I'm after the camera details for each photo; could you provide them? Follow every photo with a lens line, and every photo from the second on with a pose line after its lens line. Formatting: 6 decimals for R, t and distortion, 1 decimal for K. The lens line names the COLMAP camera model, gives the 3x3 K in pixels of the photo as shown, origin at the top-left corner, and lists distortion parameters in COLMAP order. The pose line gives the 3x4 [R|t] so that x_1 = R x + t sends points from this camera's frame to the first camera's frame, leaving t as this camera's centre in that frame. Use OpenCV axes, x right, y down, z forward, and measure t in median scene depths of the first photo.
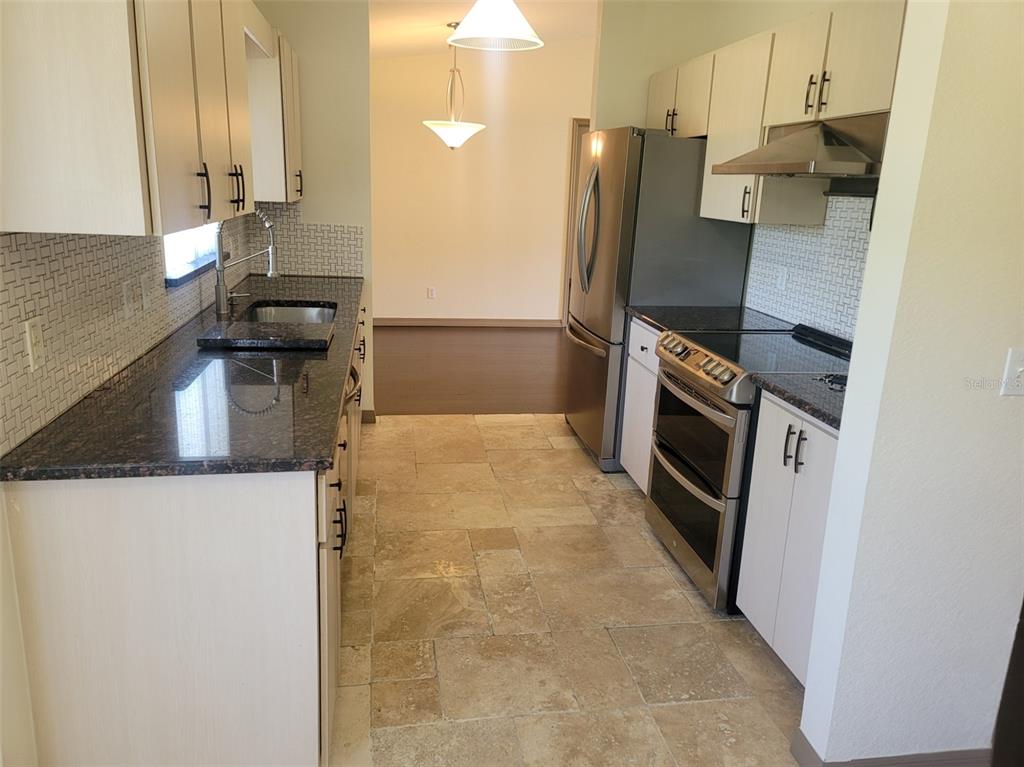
lens RADIAL K [[754.8, 0, 512.3], [0, 754.8, 366.6], [0, 0, 1]] dist [0.081410, -0.071173]
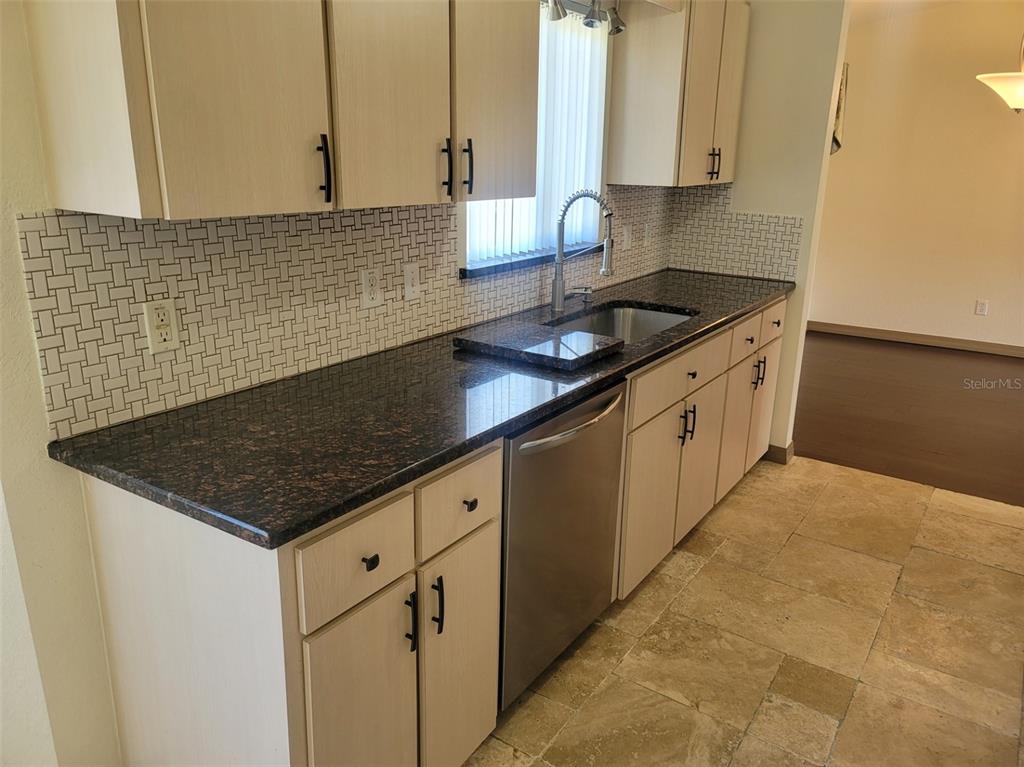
lens RADIAL K [[754.8, 0, 512.3], [0, 754.8, 366.6], [0, 0, 1]] dist [0.081410, -0.071173]
pose [[0.720379, 0.165263, -0.673604, 0.198924], [-0.153624, 0.985094, 0.077393, -0.065453], [0.676353, 0.047729, 0.735030, 0.303955]]
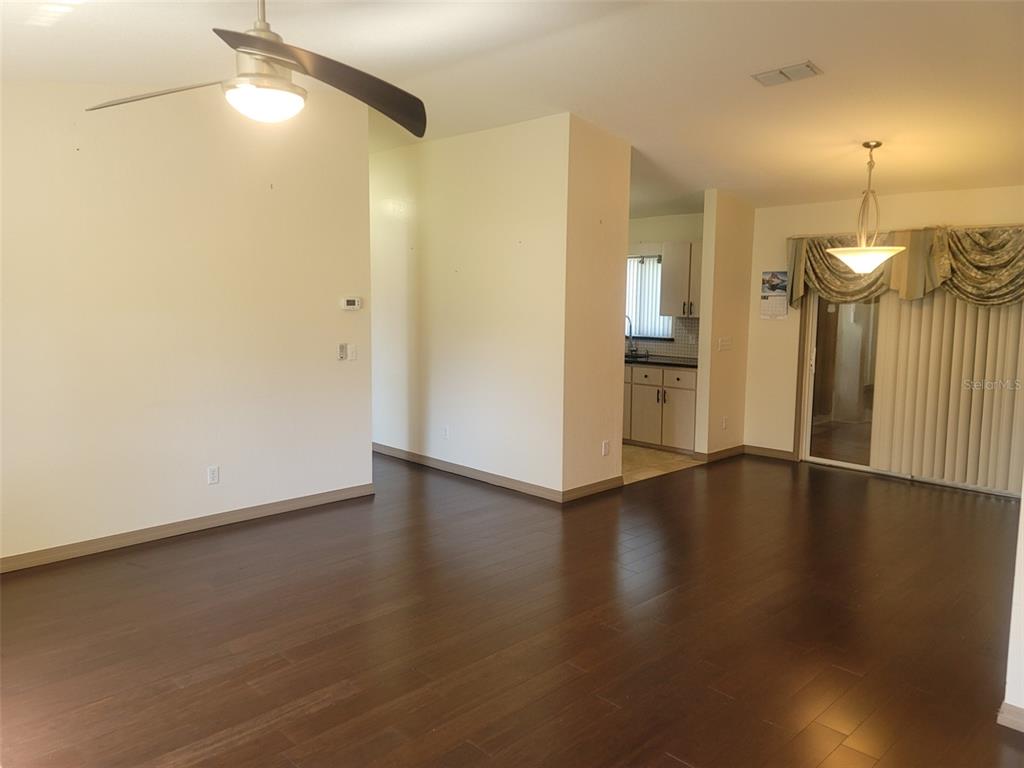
lens RADIAL K [[754.8, 0, 512.3], [0, 754.8, 367.1], [0, 0, 1]] dist [0.081410, -0.071173]
pose [[-0.815427, 0.000471, -0.578859, 1.500413], [-0.184947, 0.947373, 0.261302, -0.643784], [0.548519, 0.320131, -0.772427, 2.836543]]
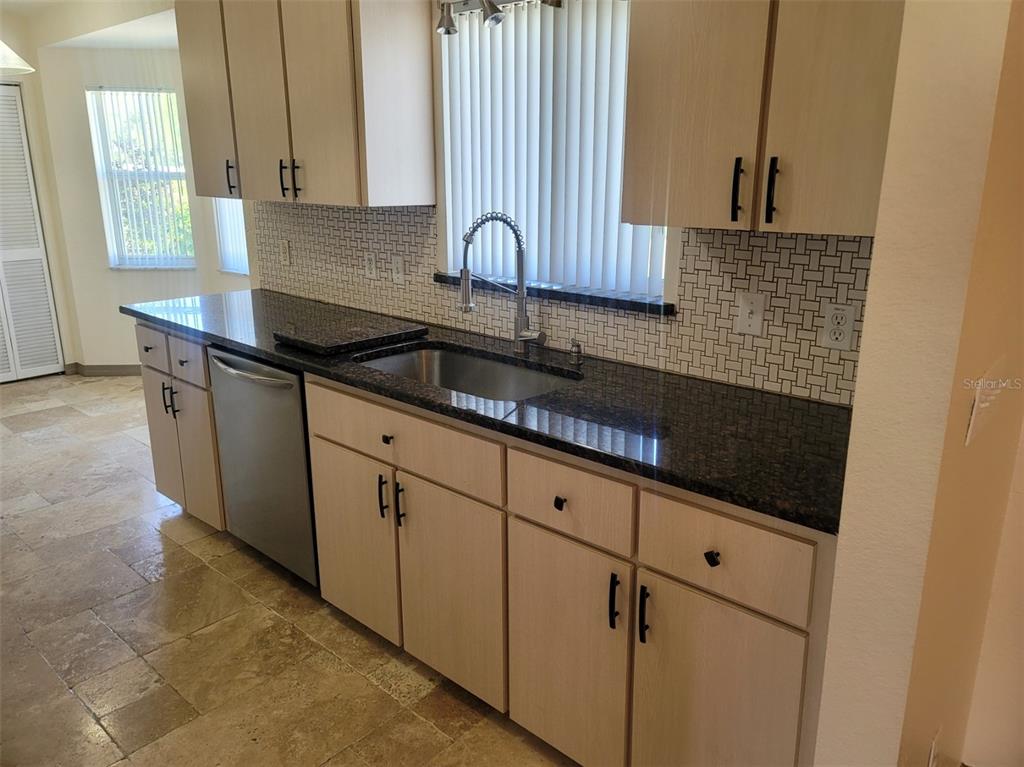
lens RADIAL K [[750.8, 0, 510.8], [0, 750.8, 366.9], [0, 0, 1]] dist [0.152898, -0.160125]
pose [[-0.788366, 0.118041, -0.603776, 0.097446], [-0.175296, 0.897634, 0.404381, -0.364902], [0.589704, 0.424640, -0.686972, 1.524465]]
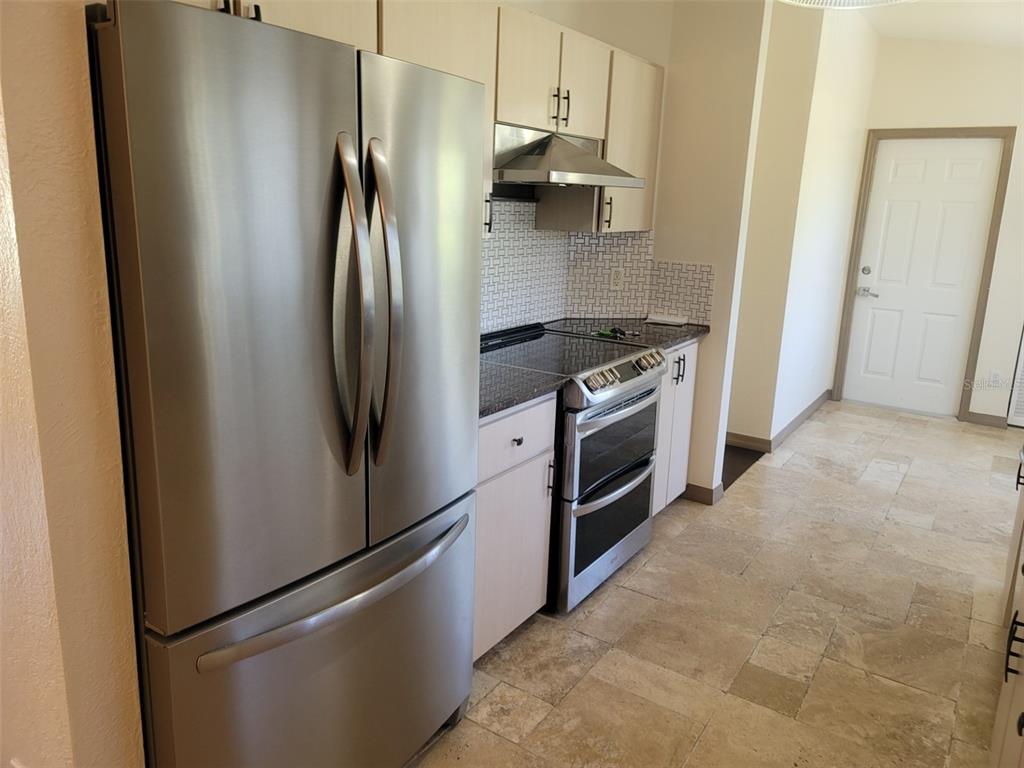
lens RADIAL K [[754.8, 0, 512.3], [0, 754.8, 367.1], [0, 0, 1]] dist [0.081410, -0.071173]
pose [[-0.729004, -0.217701, 0.648967, -0.263633], [0.096069, 0.906154, 0.411893, -0.394271], [-0.677734, 0.362617, -0.639676, 1.551877]]
